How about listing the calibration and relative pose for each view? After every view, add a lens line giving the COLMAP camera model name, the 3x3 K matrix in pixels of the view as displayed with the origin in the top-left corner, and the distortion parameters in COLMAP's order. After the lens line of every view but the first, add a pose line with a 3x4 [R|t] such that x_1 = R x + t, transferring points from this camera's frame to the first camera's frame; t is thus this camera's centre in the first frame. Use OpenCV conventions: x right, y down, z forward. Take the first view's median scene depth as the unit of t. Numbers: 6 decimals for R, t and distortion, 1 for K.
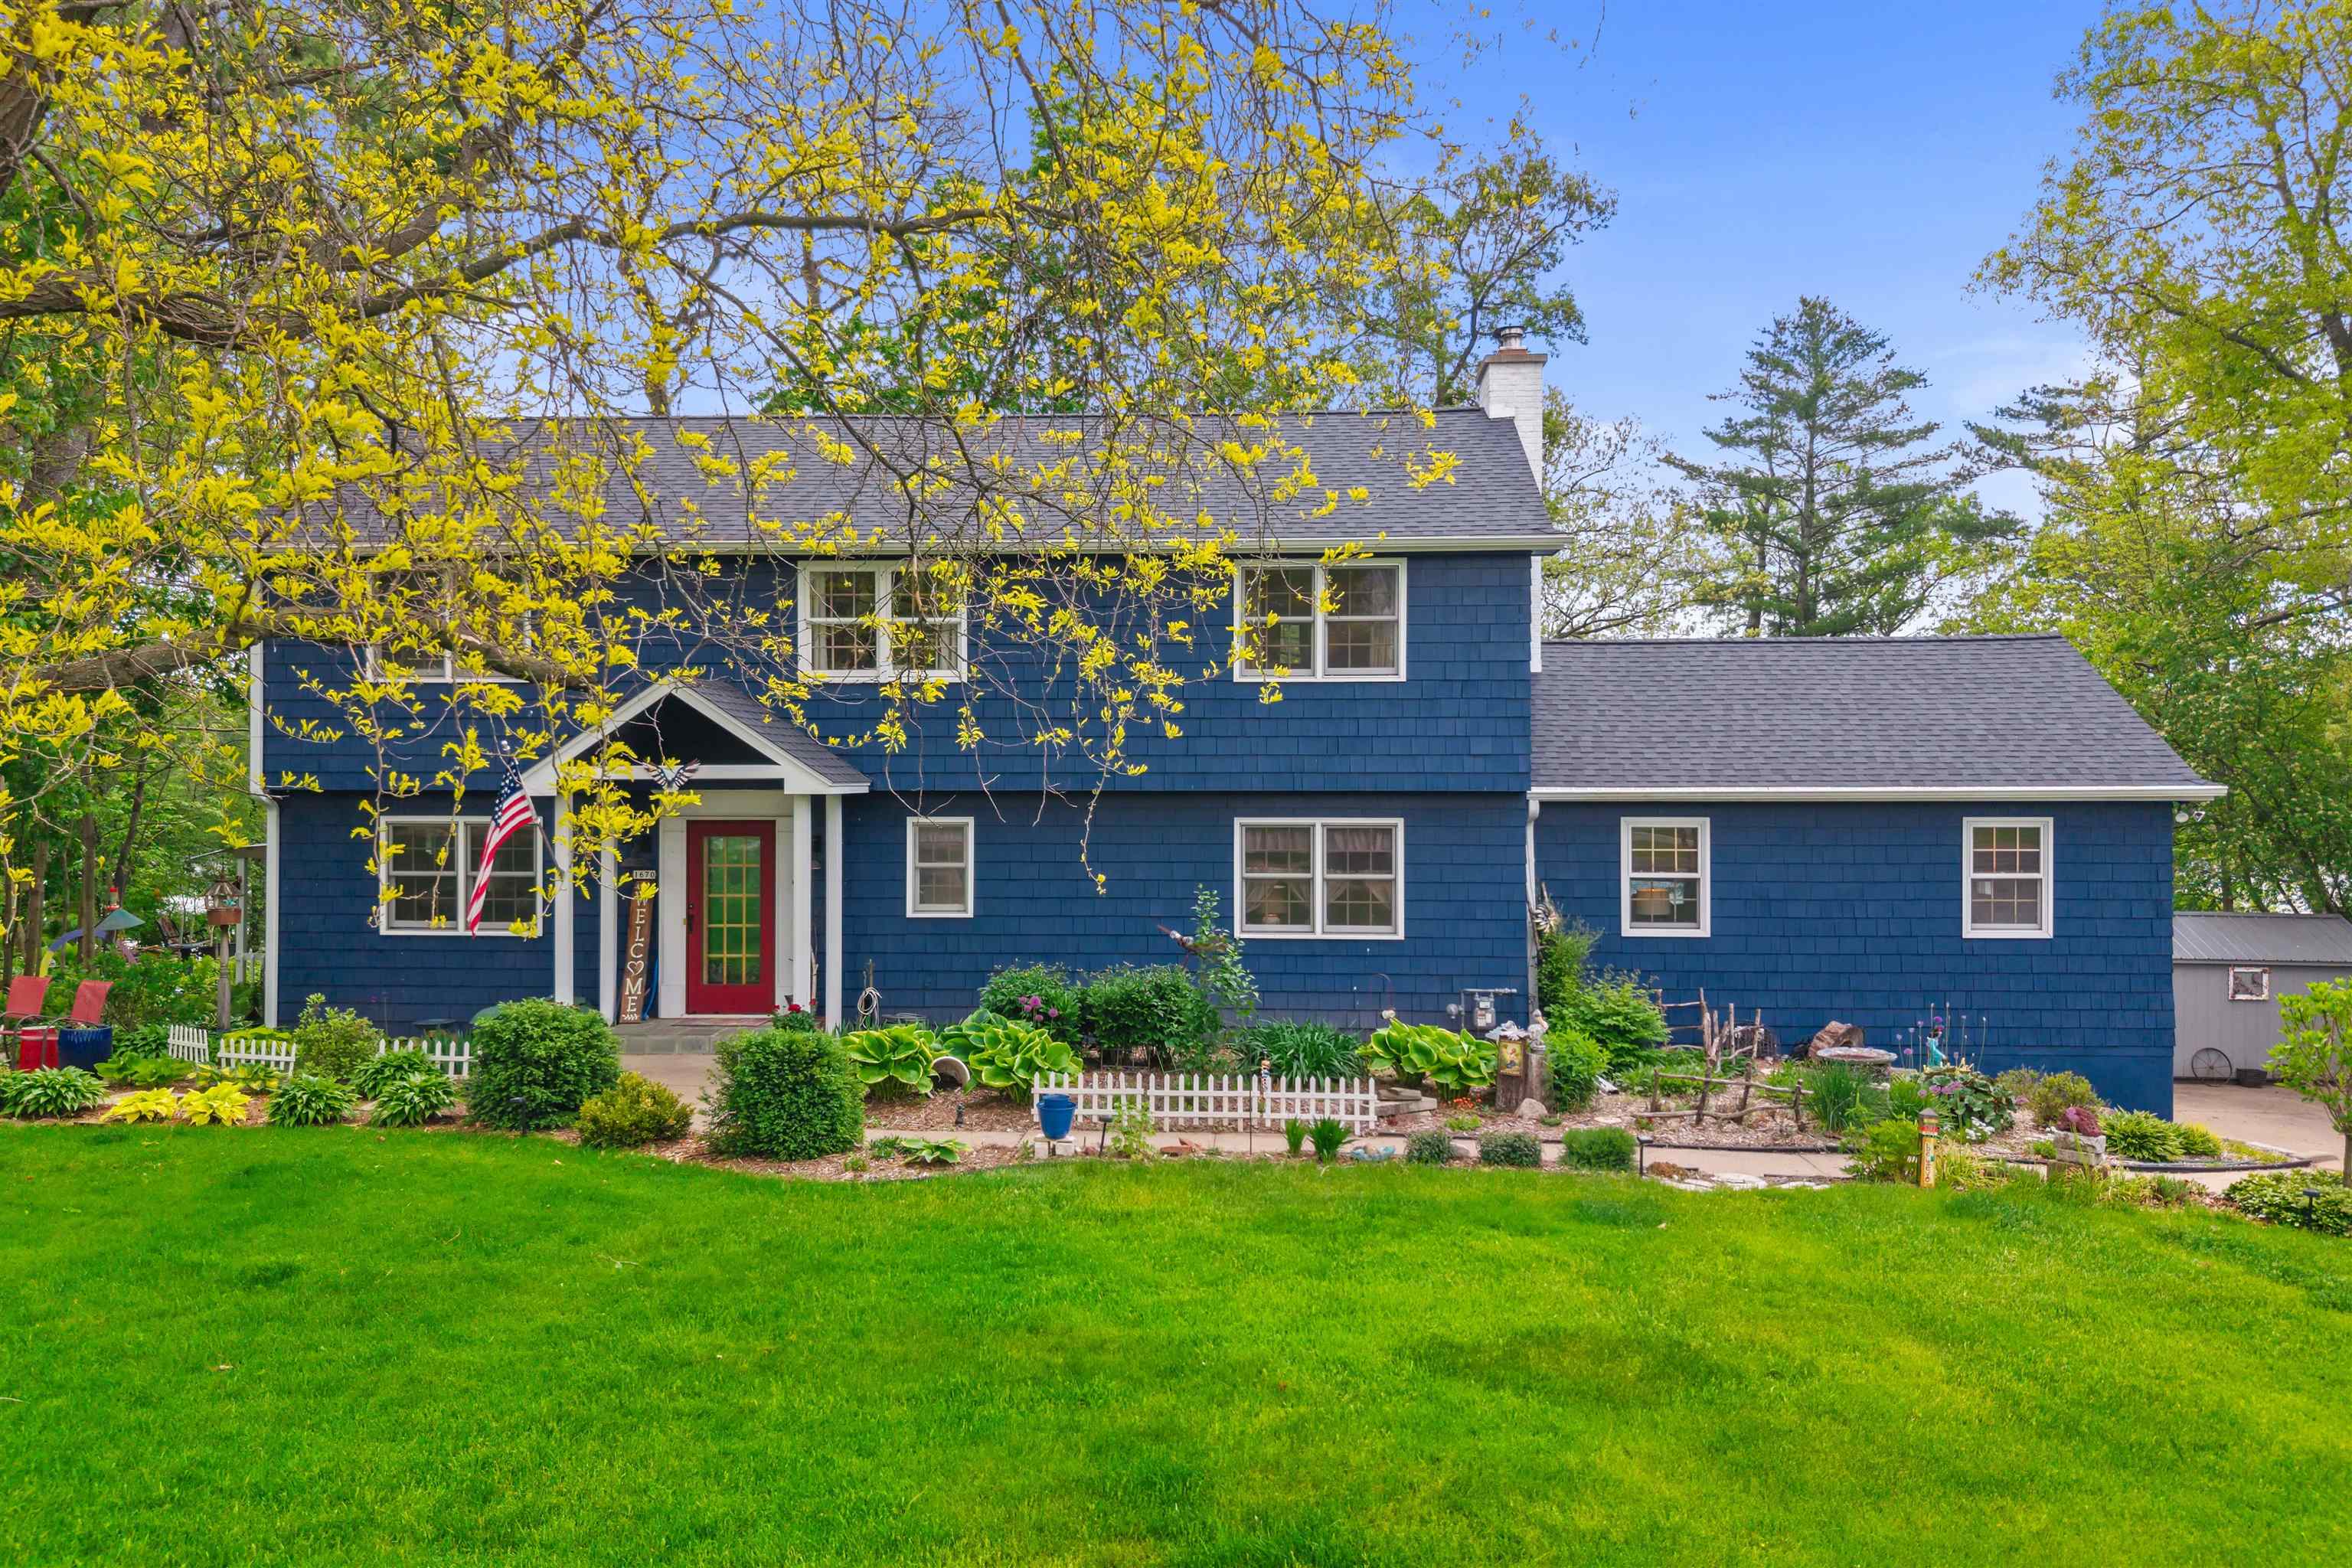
lens RADIAL K [[1638.0, 0, 1176.0], [0, 1638.0, 791.3], [0, 0, 1]] dist [0.046029, -0.003571]
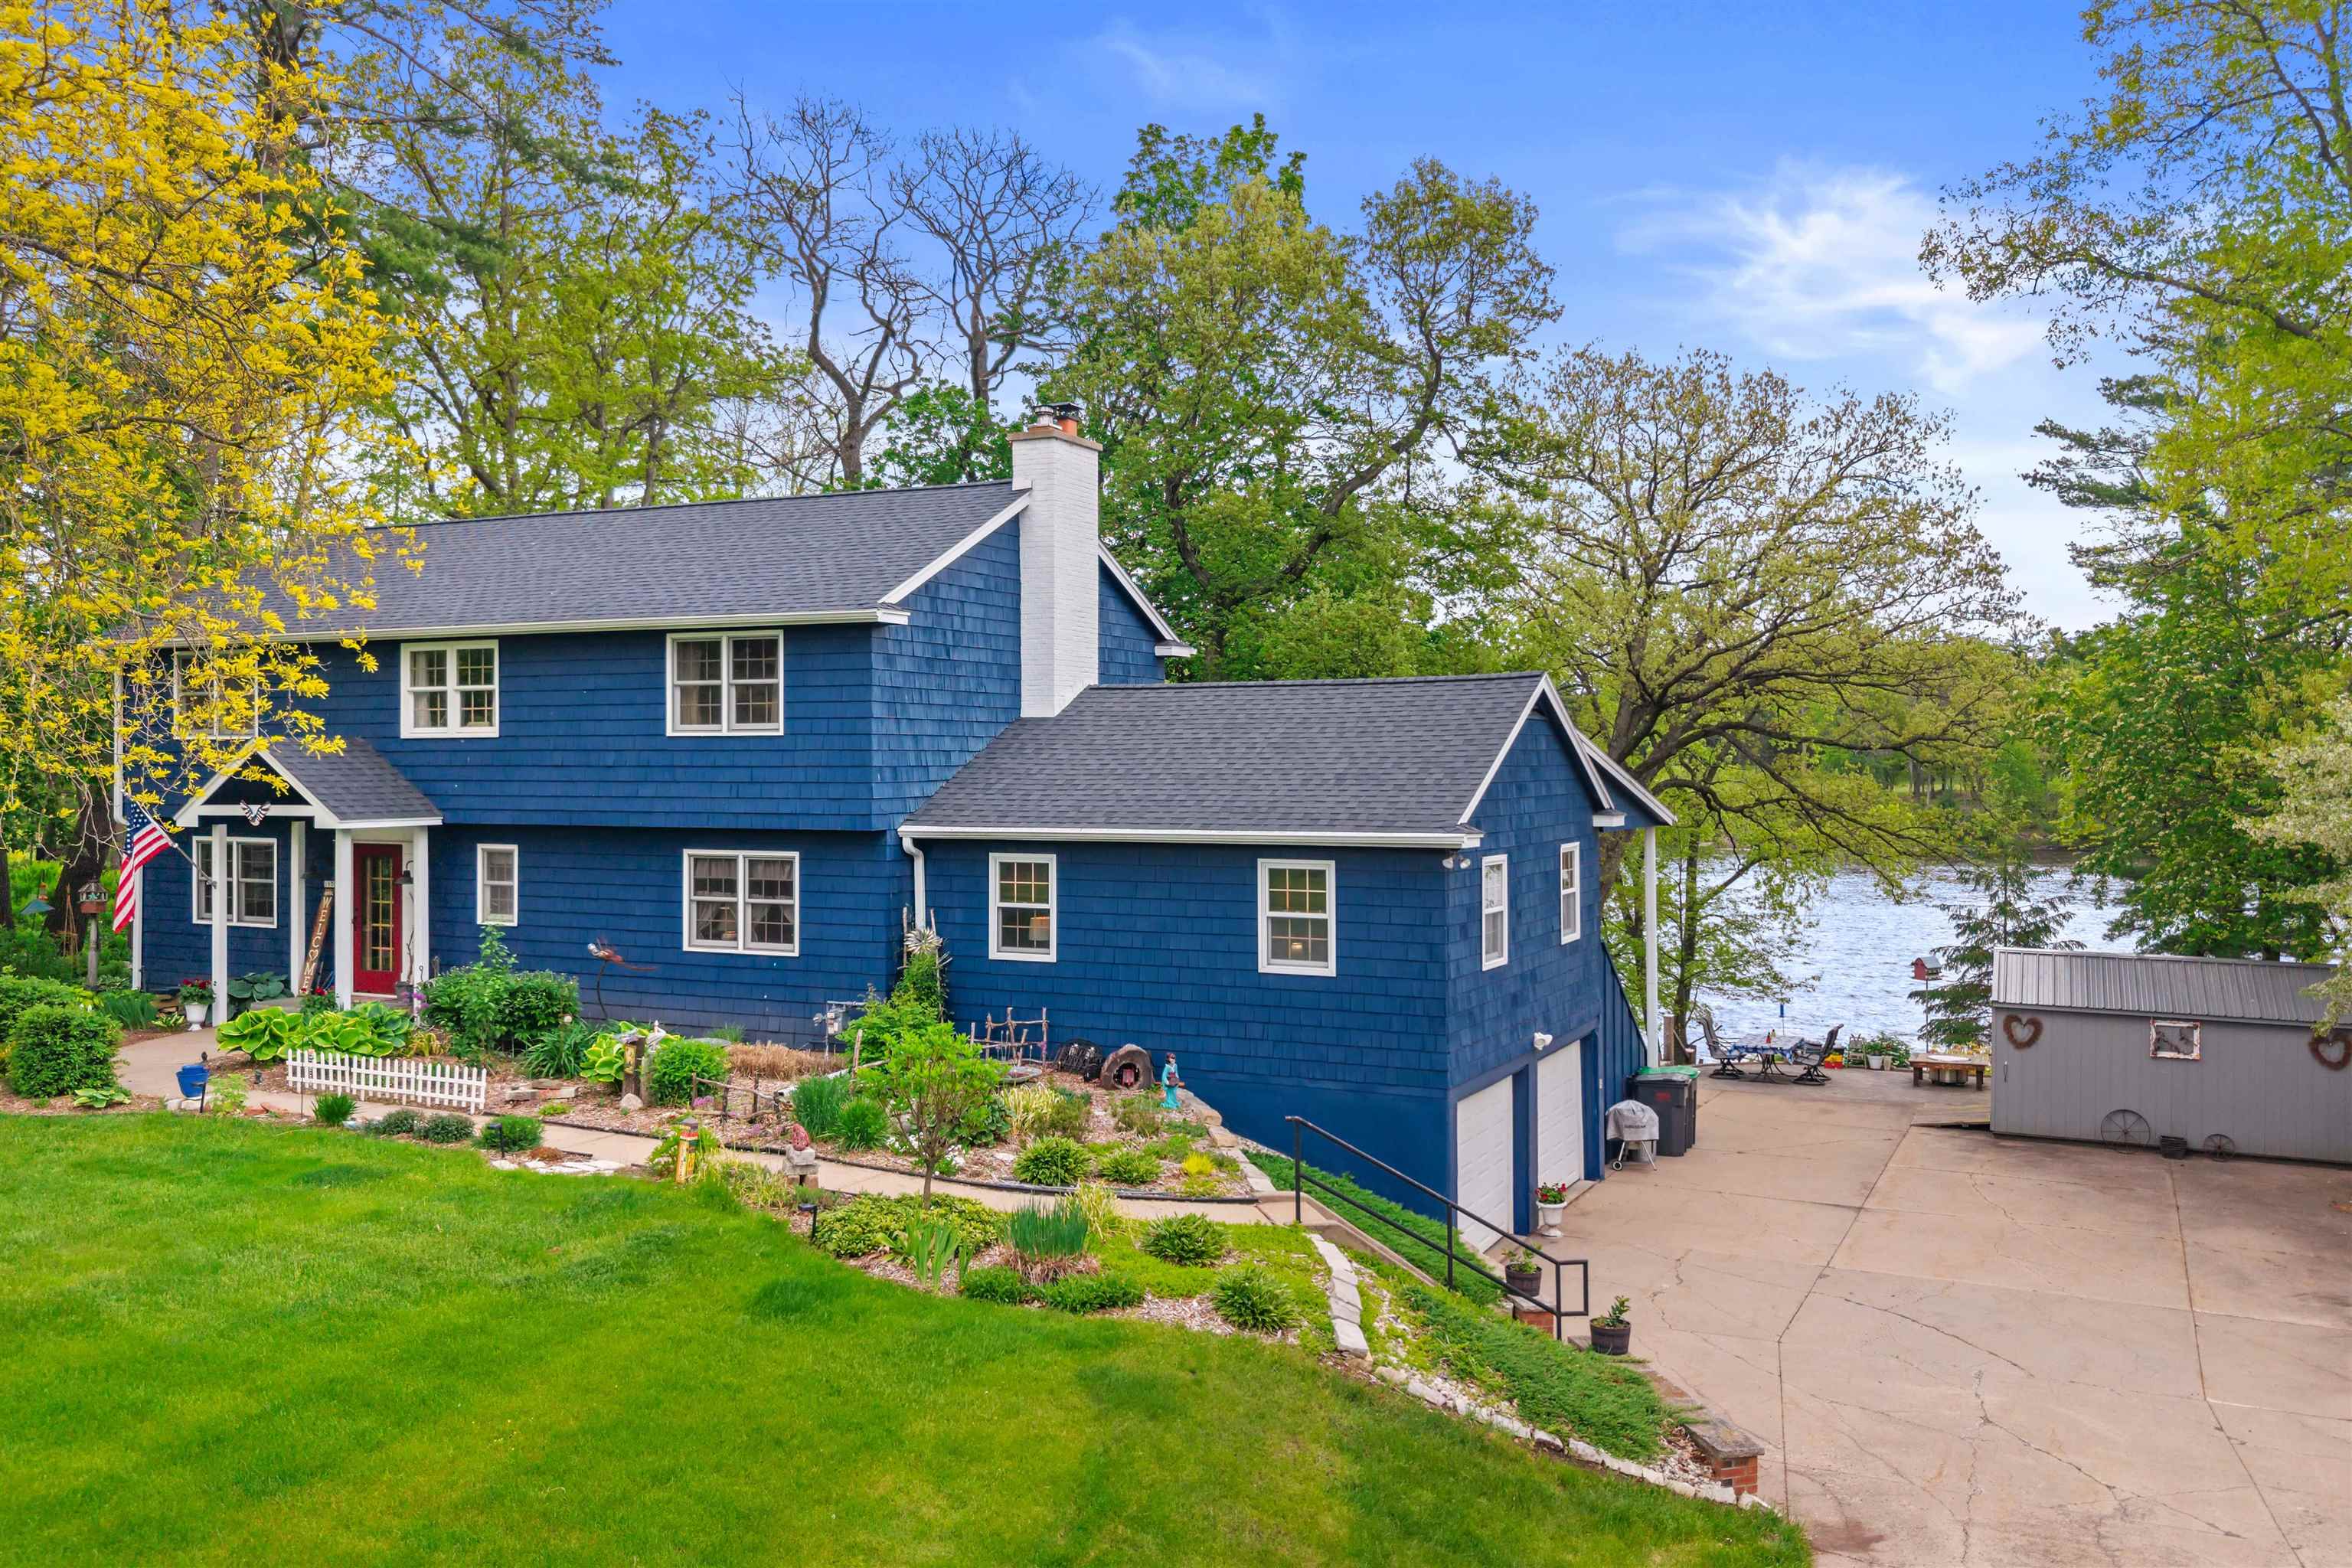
lens RADIAL K [[1638.0, 0, 1179.6], [0, 1638.0, 765.2], [0, 0, 1]] dist [0.046029, -0.003571]
pose [[0.945497, -0.000347, -0.325631, 0.771066], [-0.003729, 0.999922, -0.011893, -0.032173], [0.325610, 0.012459, 0.945422, -0.018149]]
